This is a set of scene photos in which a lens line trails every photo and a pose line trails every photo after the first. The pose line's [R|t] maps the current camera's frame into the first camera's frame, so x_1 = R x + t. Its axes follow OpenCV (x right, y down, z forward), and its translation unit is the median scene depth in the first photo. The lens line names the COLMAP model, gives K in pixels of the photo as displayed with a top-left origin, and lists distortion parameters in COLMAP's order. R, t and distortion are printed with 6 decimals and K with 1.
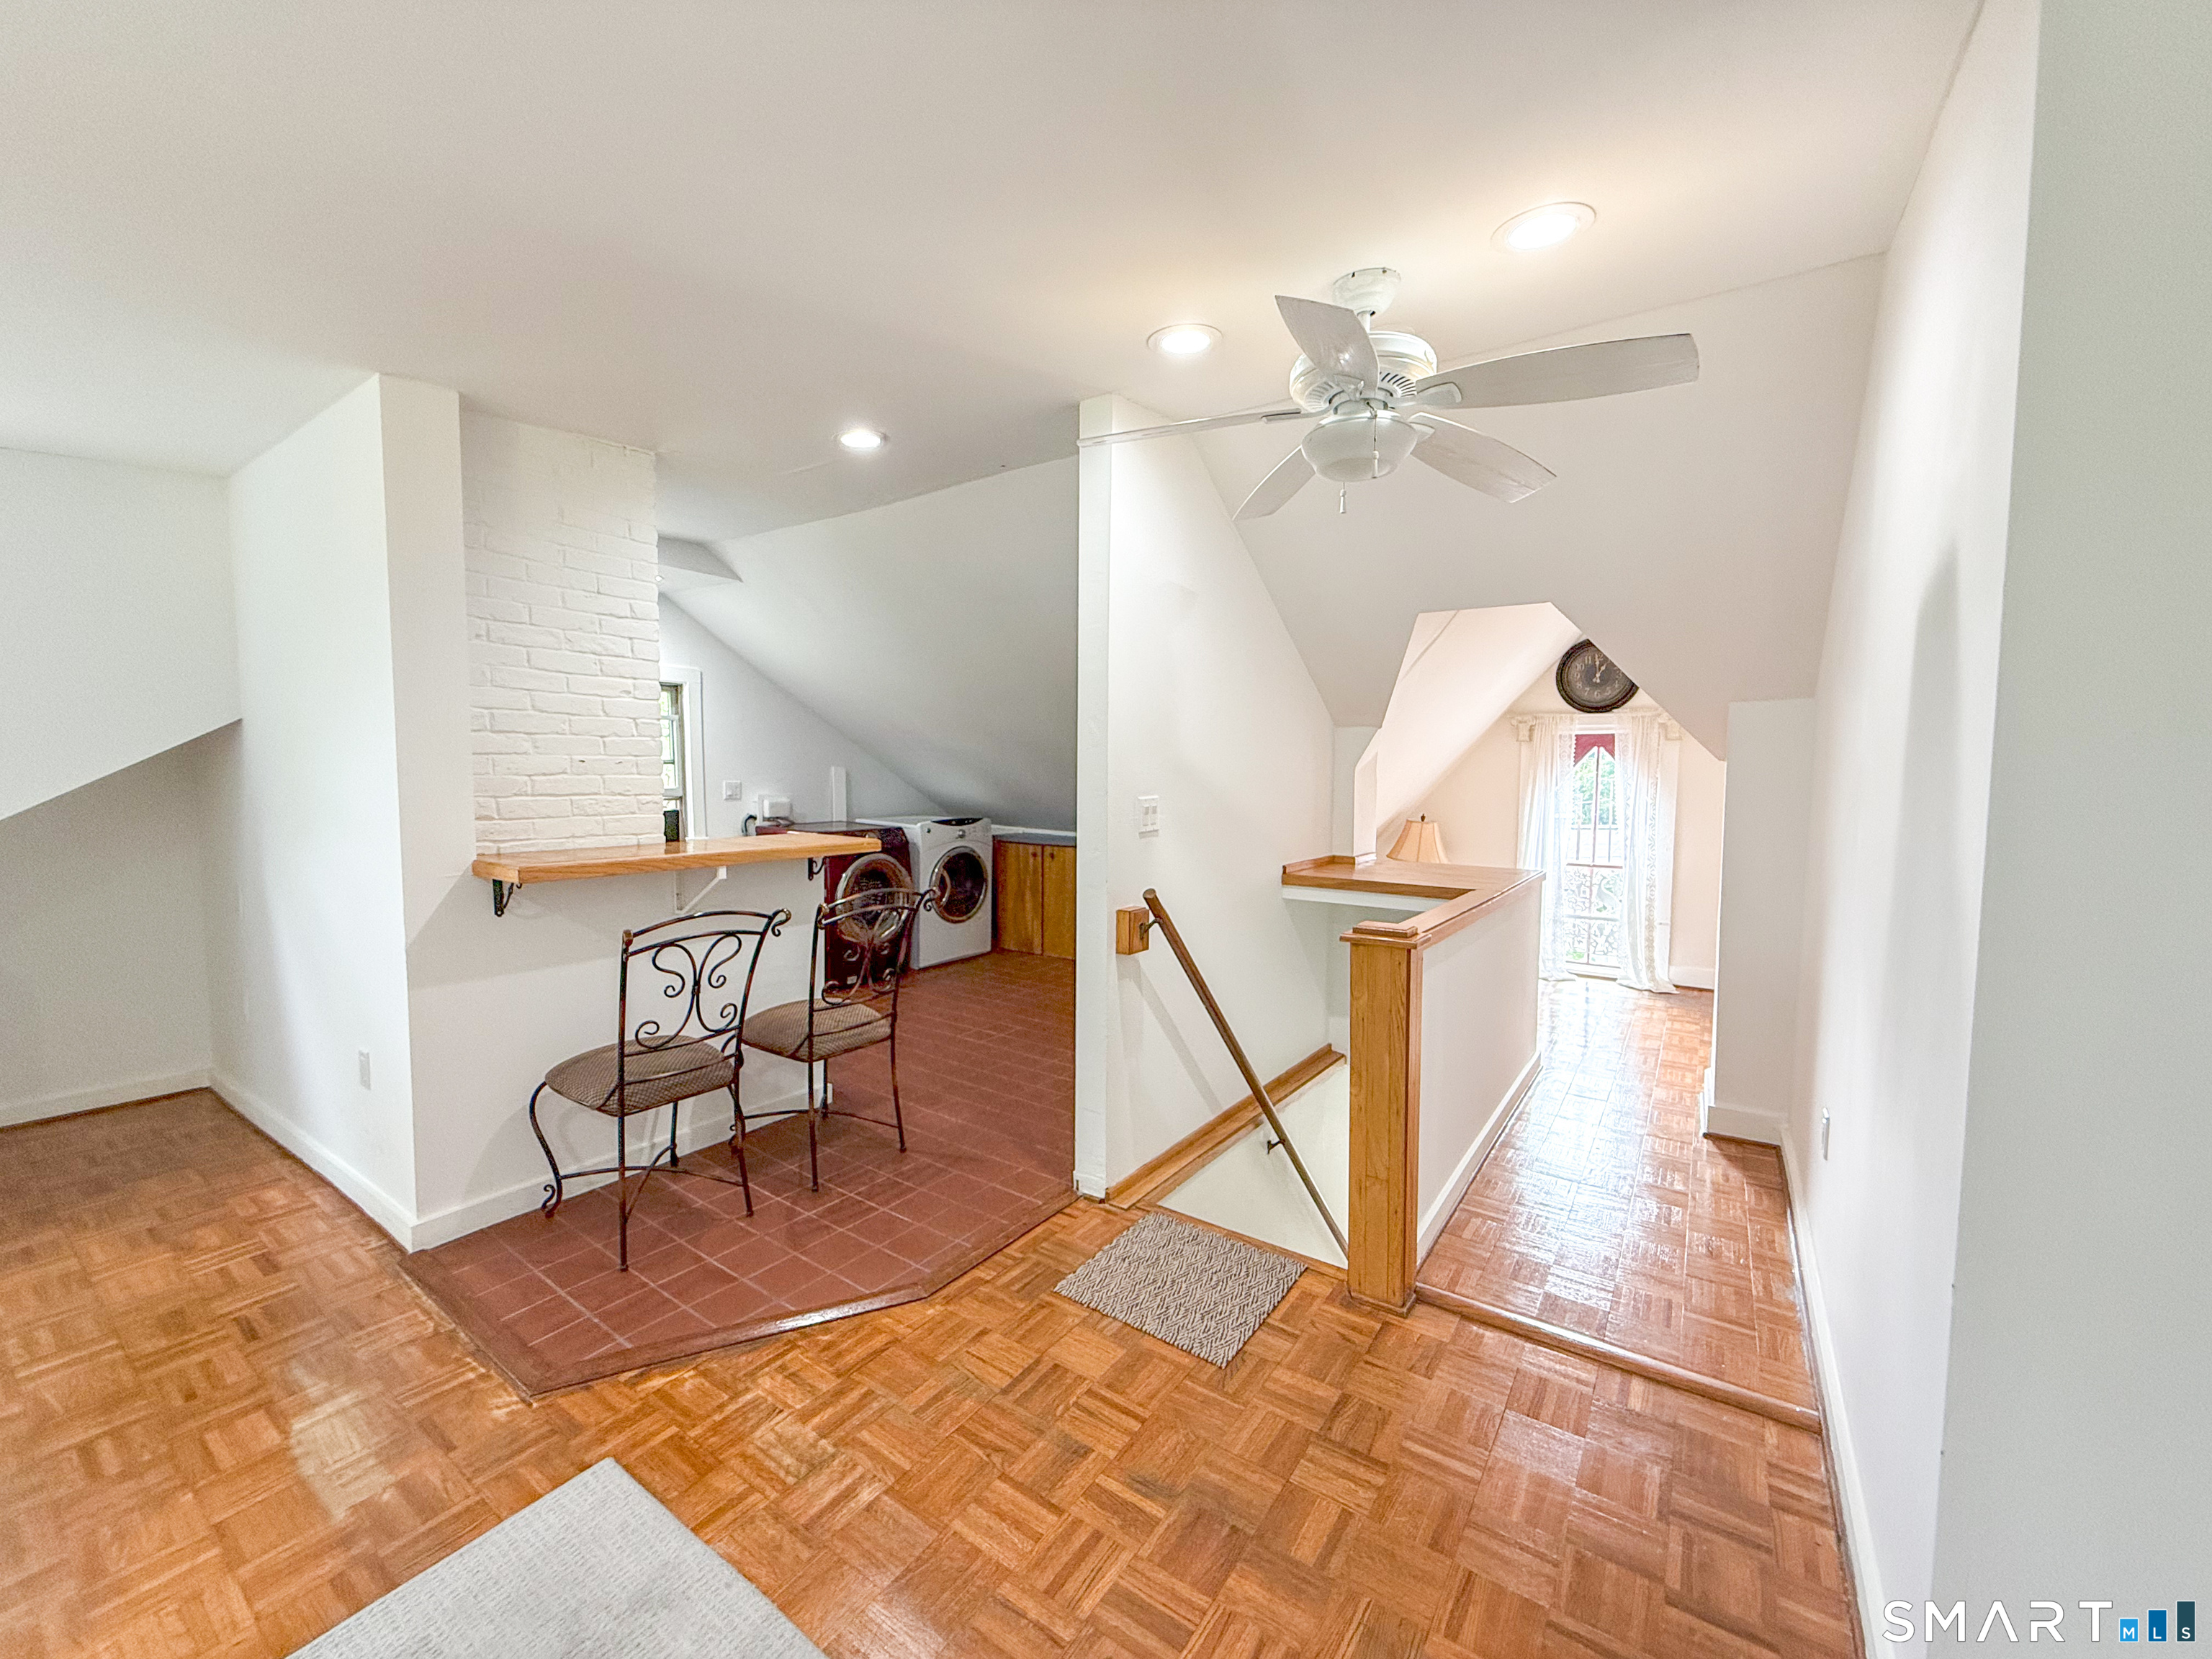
lens RADIAL K [[878.5, 0, 1103.2], [0, 878.5, 830.2], [0, 0, 1]] dist [0.000872, -0.000859]
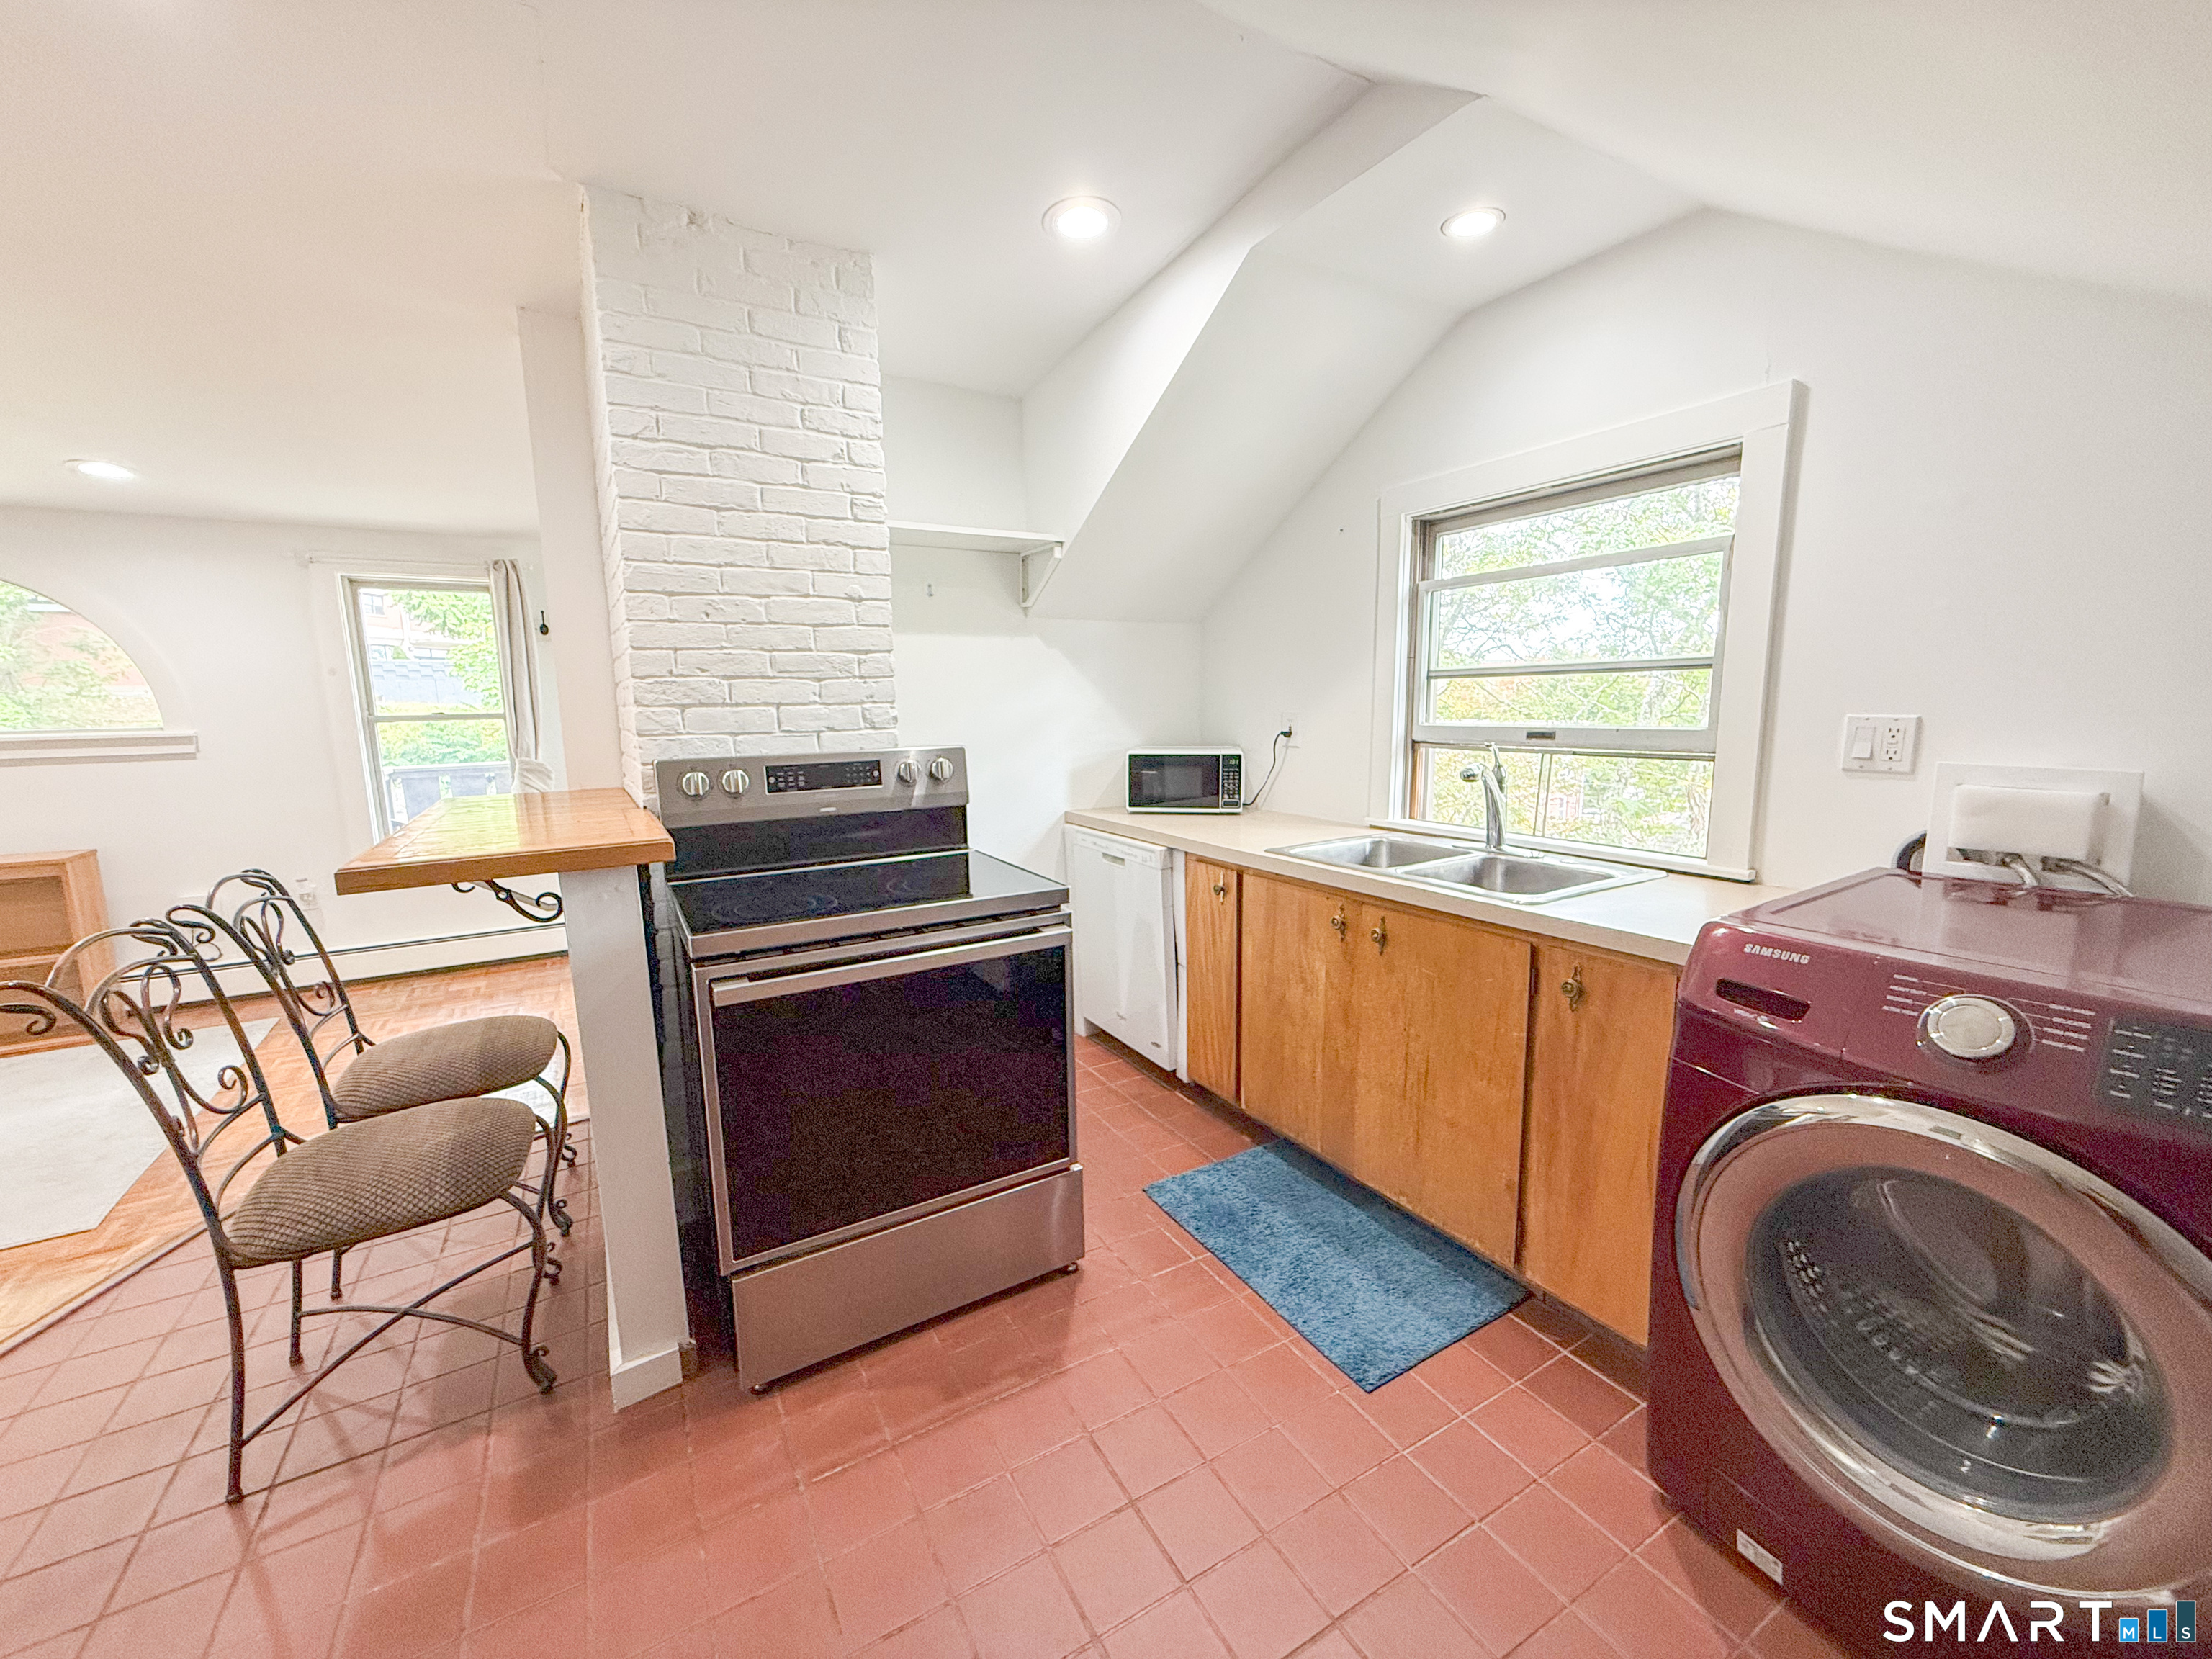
lens RADIAL K [[878.5, 0, 1107.0], [0, 878.5, 831.6], [0, 0, 1]] dist [0.000872, -0.000859]
pose [[-0.412055, 0.135686, -0.901000, -0.041844], [-0.048928, 0.984128, 0.170581, -0.105738], [0.909844, 0.114372, -0.398876, 1.704461]]
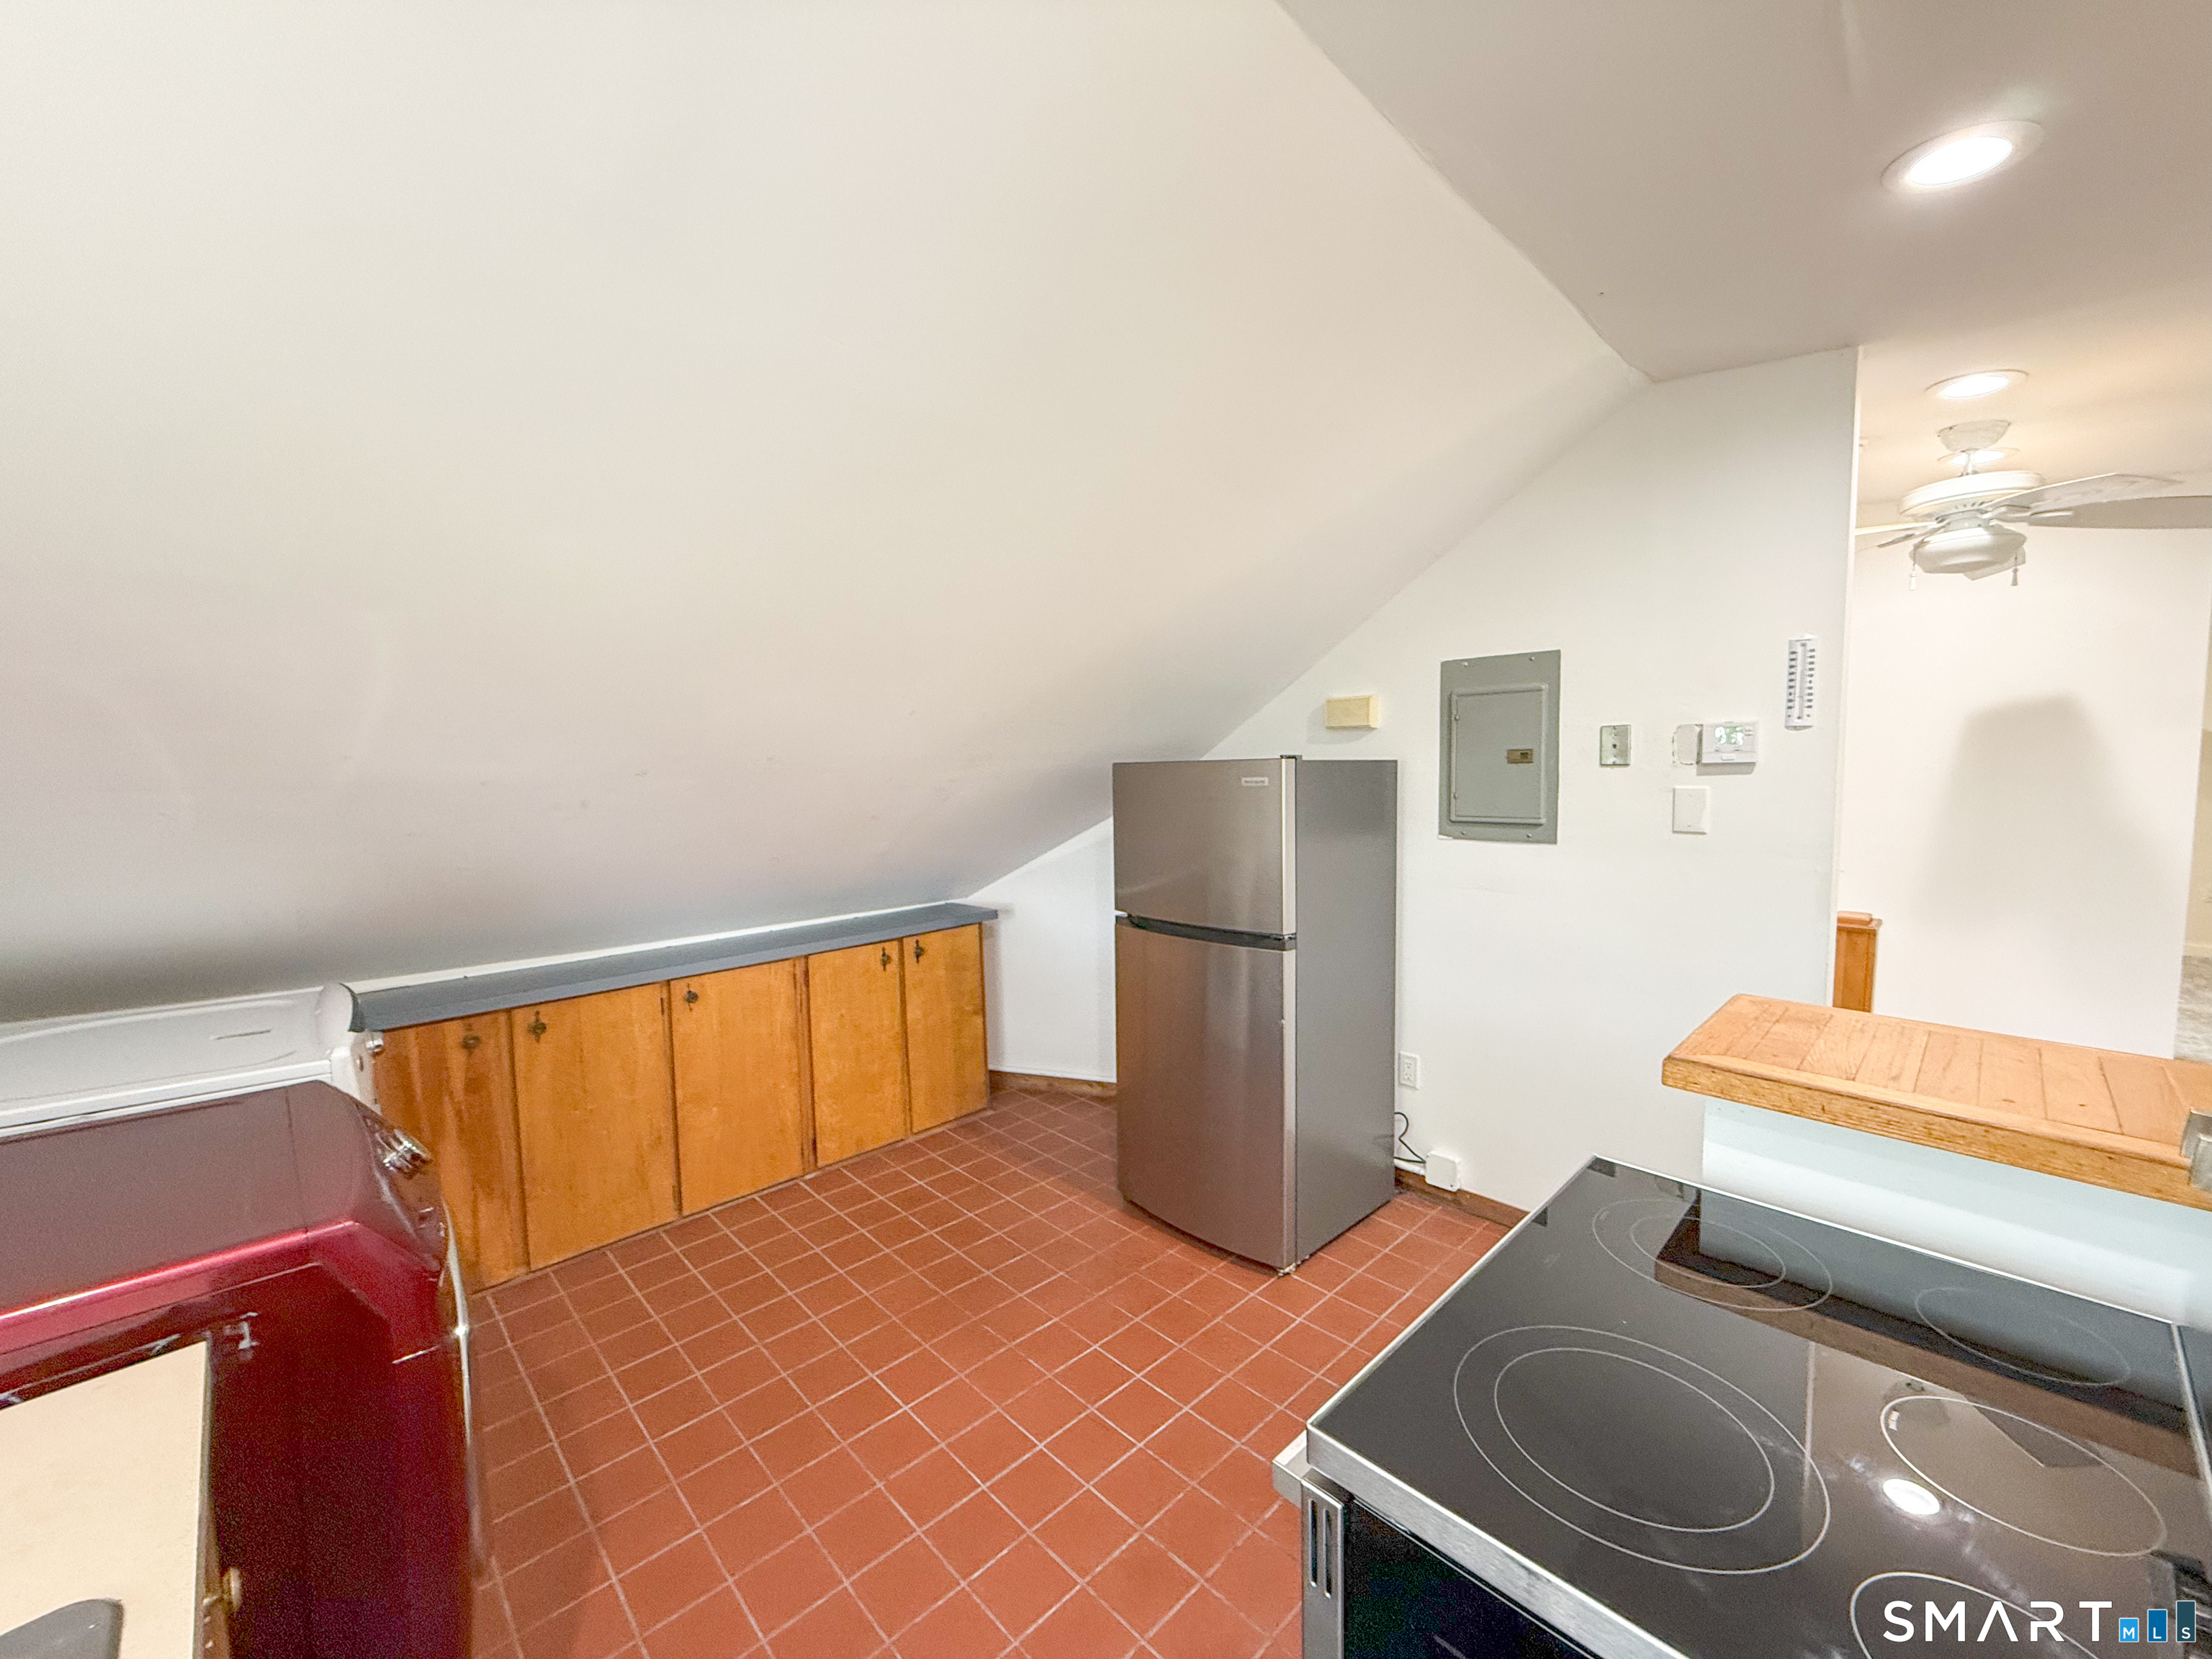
lens RADIAL K [[878.5, 0, 1104.2], [0, 878.5, 829.7], [0, 0, 1]] dist [0.000872, -0.000859]
pose [[0.181809, -0.091100, 0.979105, -0.877446], [0.082405, 0.993608, 0.077148, -0.159872], [-0.979875, 0.066657, 0.188154, 1.417649]]
